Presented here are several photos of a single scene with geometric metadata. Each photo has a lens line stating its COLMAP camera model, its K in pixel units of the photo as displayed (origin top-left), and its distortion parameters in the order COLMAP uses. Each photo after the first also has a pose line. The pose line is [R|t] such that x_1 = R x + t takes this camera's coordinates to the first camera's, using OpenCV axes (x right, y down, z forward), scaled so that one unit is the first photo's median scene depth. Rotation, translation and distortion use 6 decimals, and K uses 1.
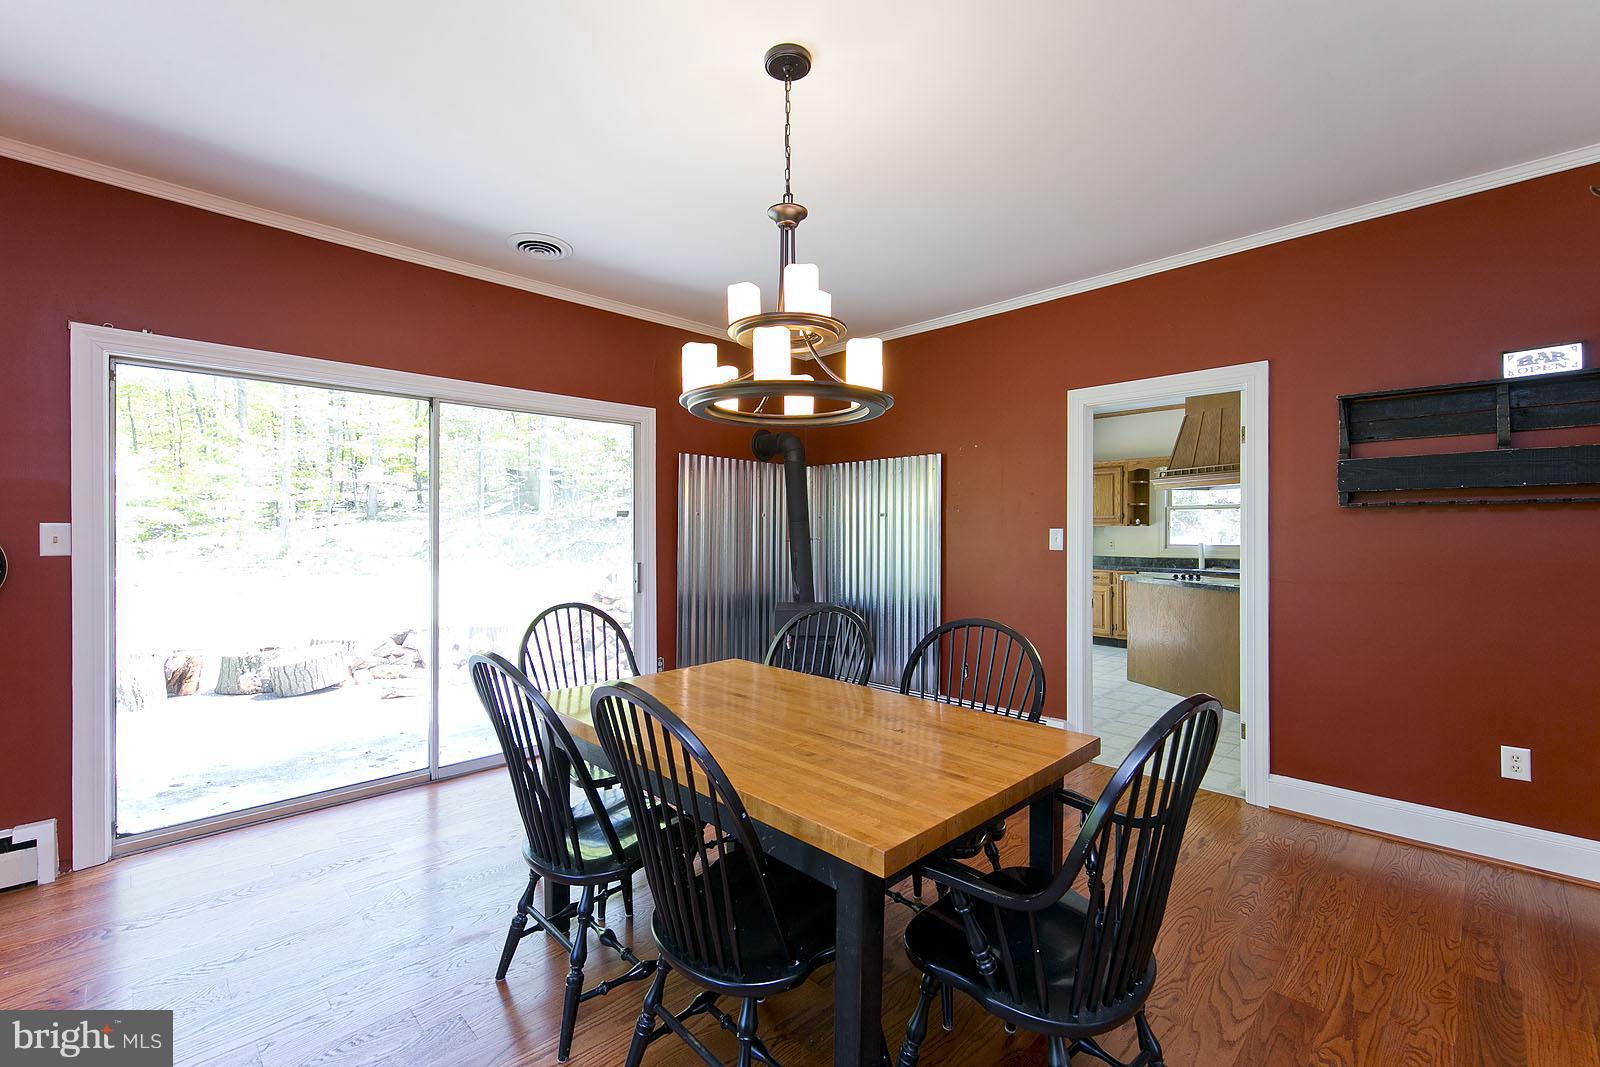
lens RADIAL K [[689.3, 0, 803.2], [0, 689.3, 533.7], [0, 0, 1]] dist [0.008440, -0.000572]
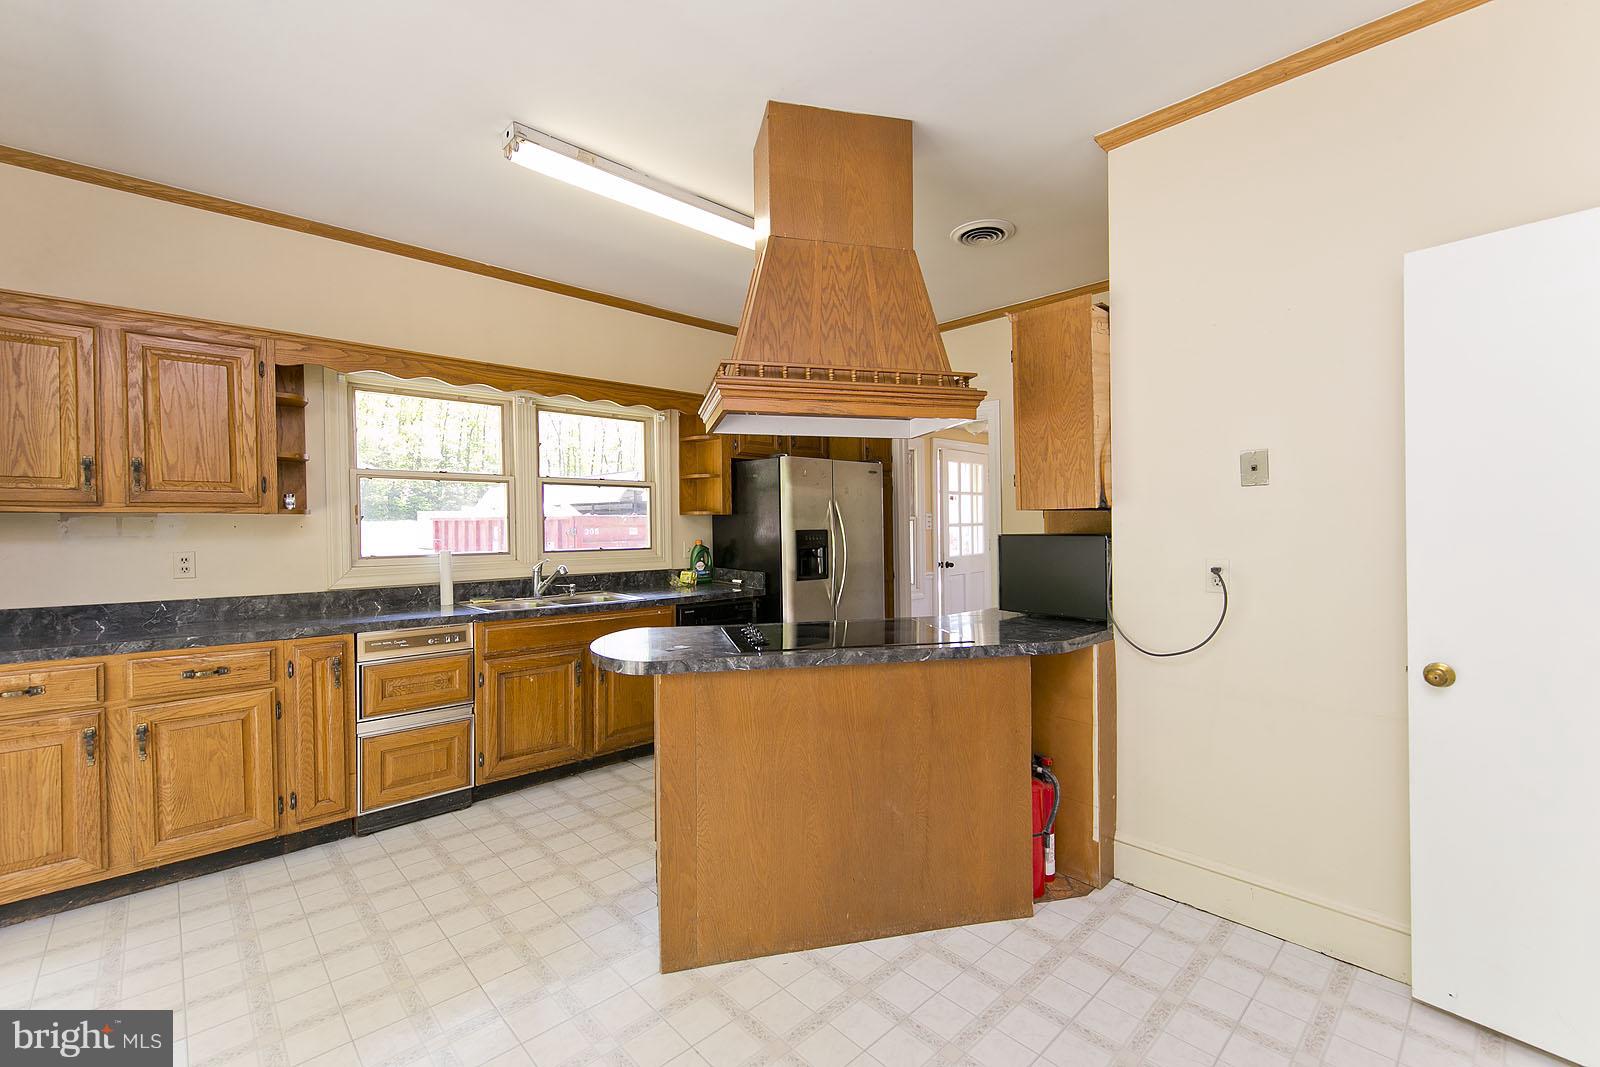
lens RADIAL K [[689.3, 0, 803.2], [0, 689.3, 533.7], [0, 0, 1]] dist [0.008440, -0.000572]
pose [[0.030562, -0.009550, 0.999487, 0.247473], [0.012572, 0.999879, 0.009170, 0.000315], [-0.999454, 0.012286, 0.030678, 1.611084]]
